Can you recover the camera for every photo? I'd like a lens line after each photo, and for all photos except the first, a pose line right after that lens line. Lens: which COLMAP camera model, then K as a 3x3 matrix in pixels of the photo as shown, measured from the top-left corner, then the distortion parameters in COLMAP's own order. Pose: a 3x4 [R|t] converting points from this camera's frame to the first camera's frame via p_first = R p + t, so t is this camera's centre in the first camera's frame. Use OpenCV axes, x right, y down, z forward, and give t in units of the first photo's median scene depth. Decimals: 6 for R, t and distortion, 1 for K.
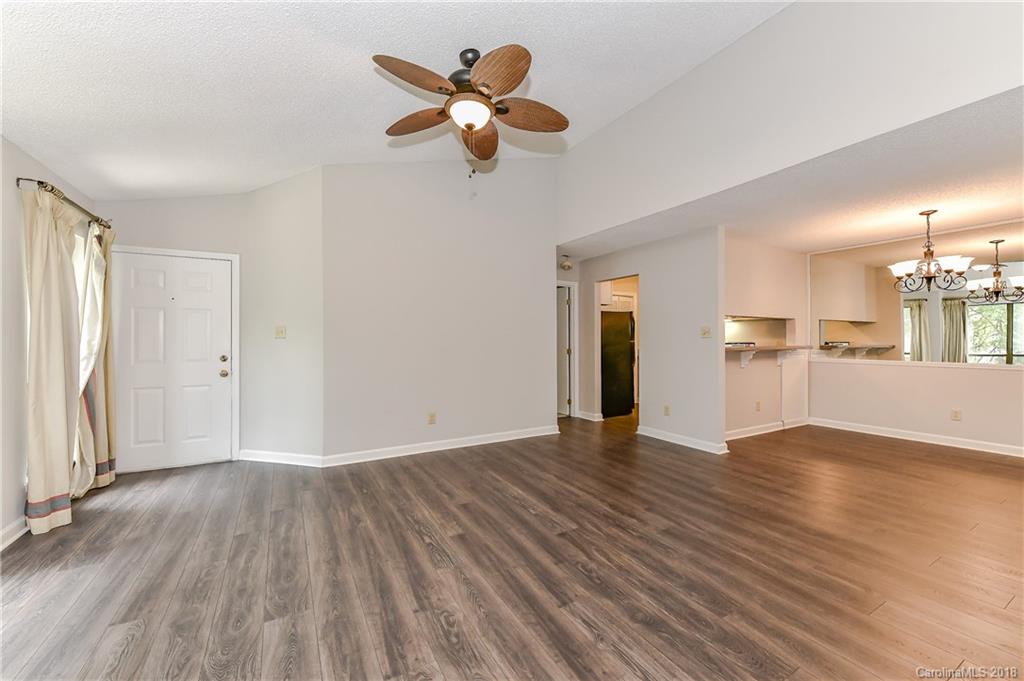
lens RADIAL K [[401.3, 0, 507.4], [0, 401.3, 341.0], [0, 0, 1]] dist [0.003140, -0.001648]
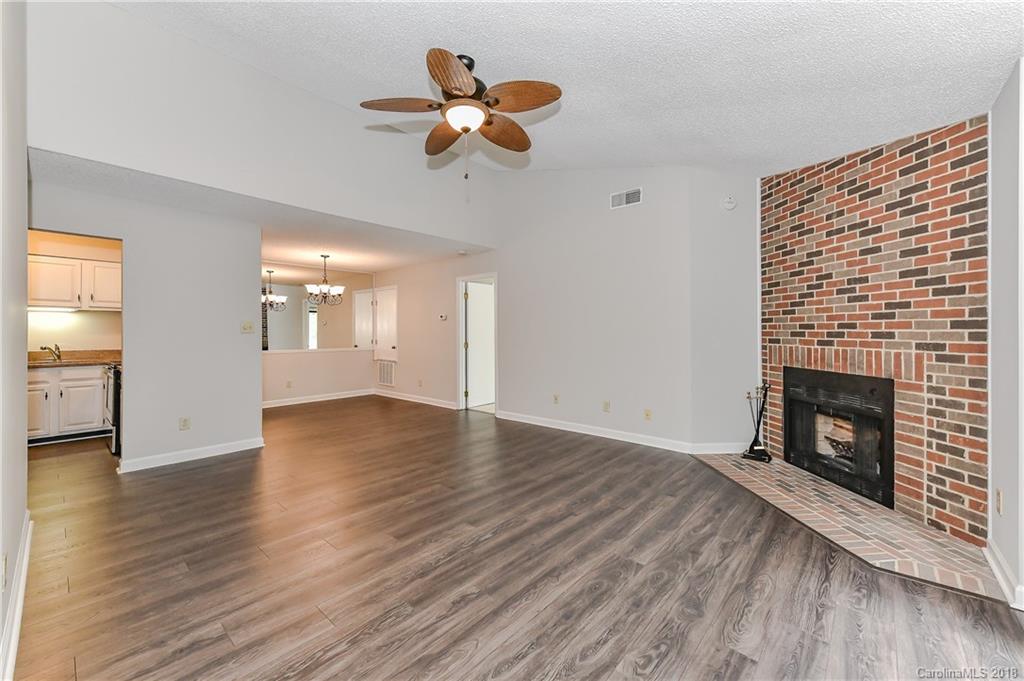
lens RADIAL K [[401.3, 0, 516.1], [0, 401.3, 337.5], [0, 0, 1]] dist [0.003140, -0.001648]
pose [[-0.326531, -0.010378, 0.945129, -1.412989], [0.005318, 0.999904, 0.012817, -0.010165], [-0.945172, 0.009211, -0.326444, 1.529960]]
